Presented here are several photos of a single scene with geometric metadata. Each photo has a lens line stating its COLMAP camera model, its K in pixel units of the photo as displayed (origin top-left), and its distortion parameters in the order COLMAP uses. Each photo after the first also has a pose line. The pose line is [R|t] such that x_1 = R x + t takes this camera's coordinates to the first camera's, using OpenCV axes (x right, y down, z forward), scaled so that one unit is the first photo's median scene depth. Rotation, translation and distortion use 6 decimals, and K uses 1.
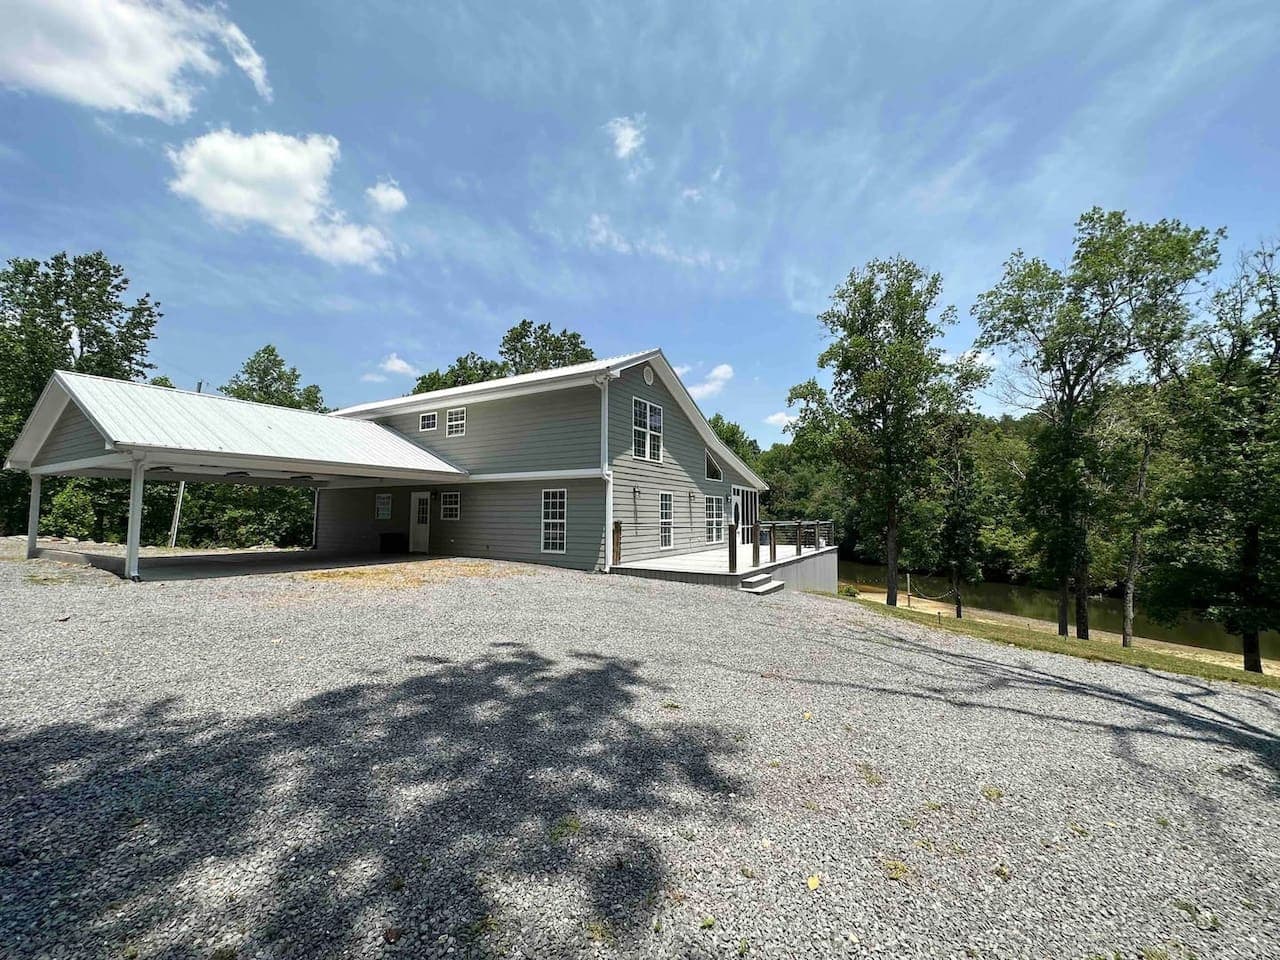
lens RADIAL K [[509.3, 0, 641.3], [0, 509.3, 483.2], [0, 0, 1]] dist [0.000160, -0.000130]
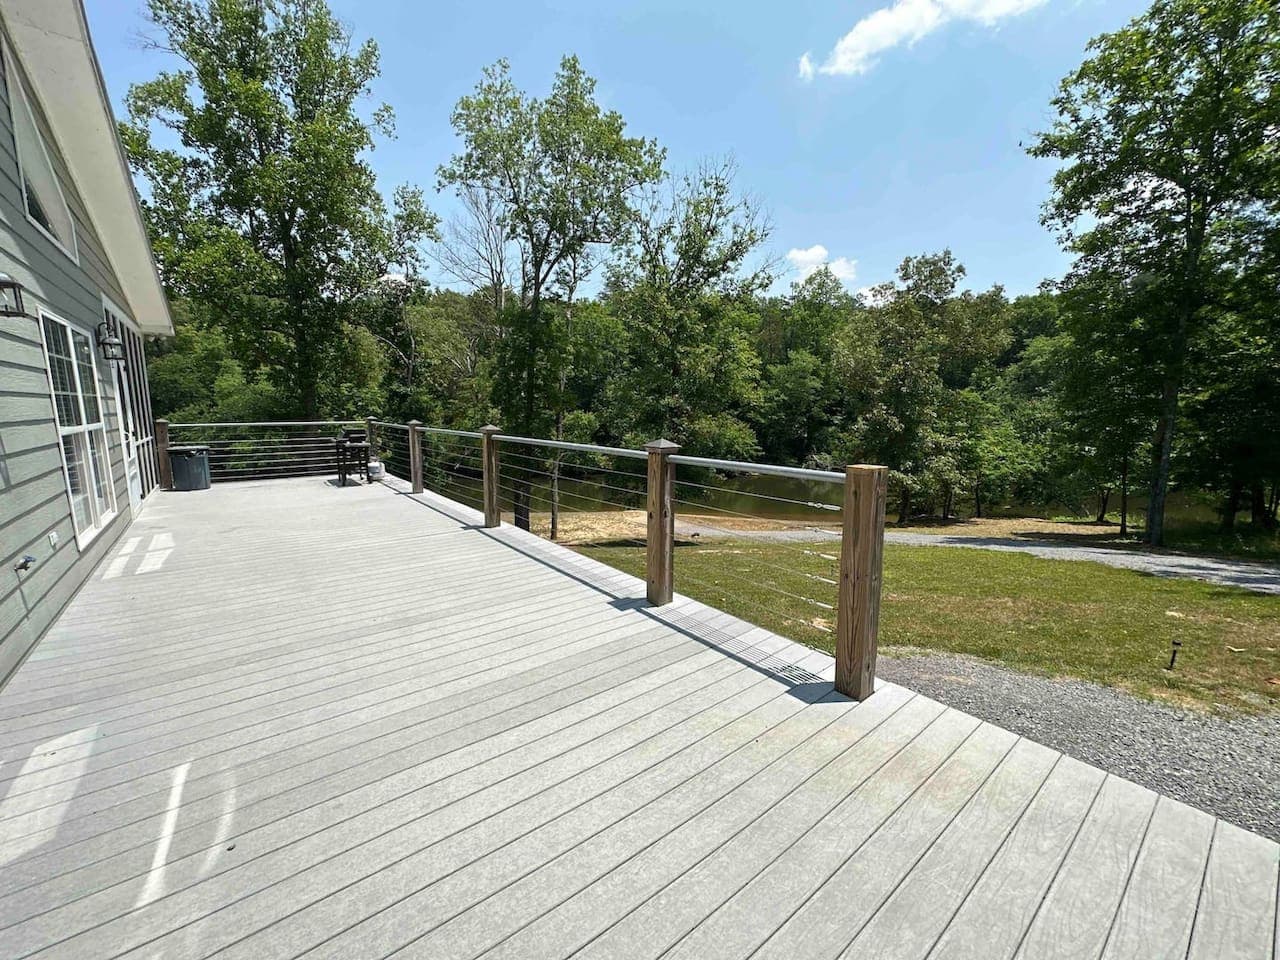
lens RADIAL K [[509.3, 0, 636.6], [0, 509.3, 481.9], [0, 0, 1]] dist [0.000160, -0.000130]
pose [[0.350364, -0.135115, 0.926817, -0.003917], [-0.062026, 0.984021, 0.166902, 0.029053], [-0.934558, -0.115963, 0.336385, 0.366311]]
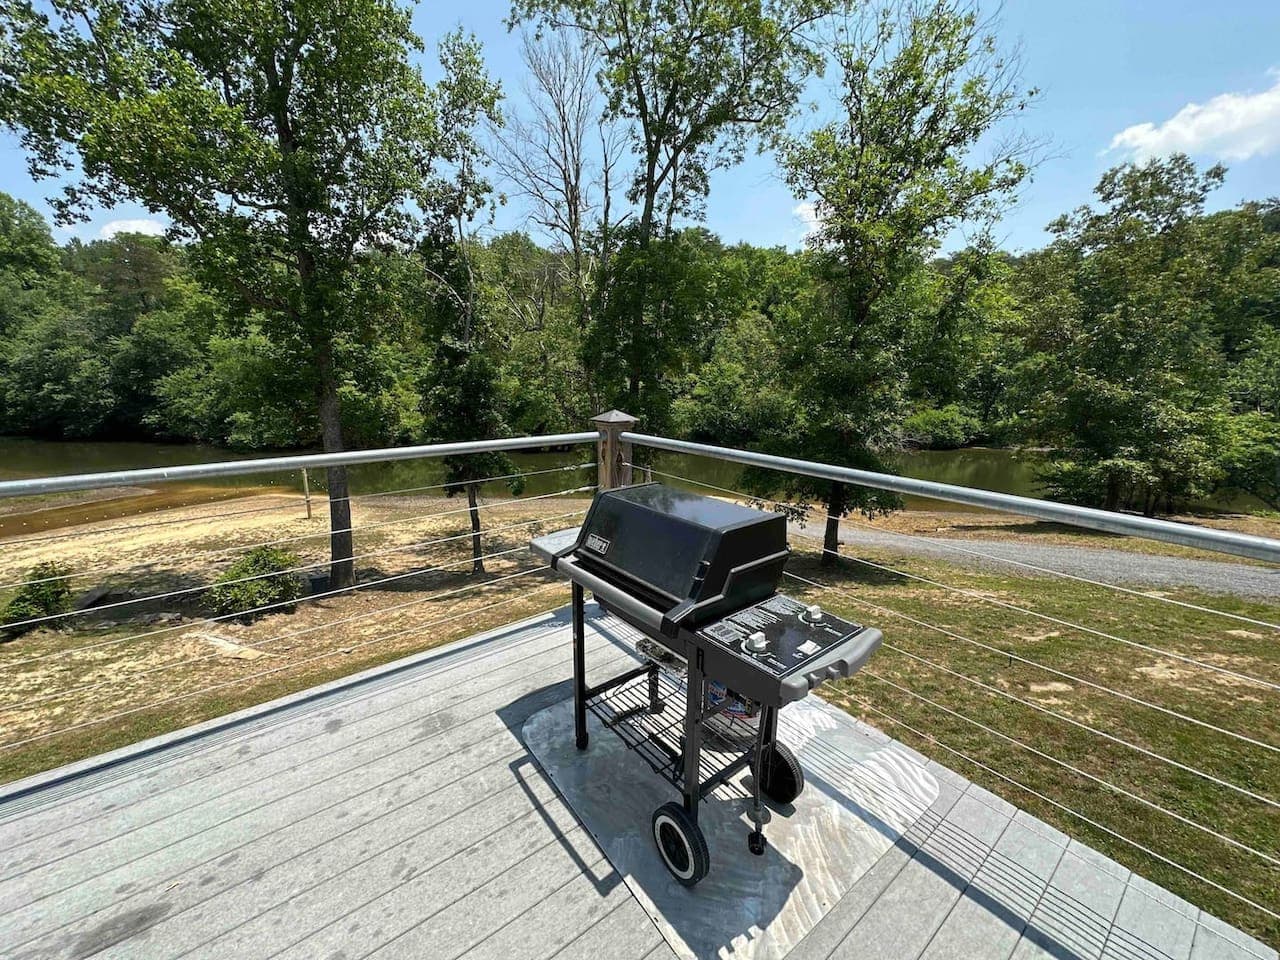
lens RADIAL K [[509.3, 0, 634.8], [0, 509.3, 477.7], [0, 0, 1]] dist [0.000160, -0.000130]
pose [[0.362530, -0.189588, 0.912485, 0.151058], [-0.062501, 0.971940, 0.226773, 0.043107], [-0.929874, -0.139243, 0.340508, 0.584737]]
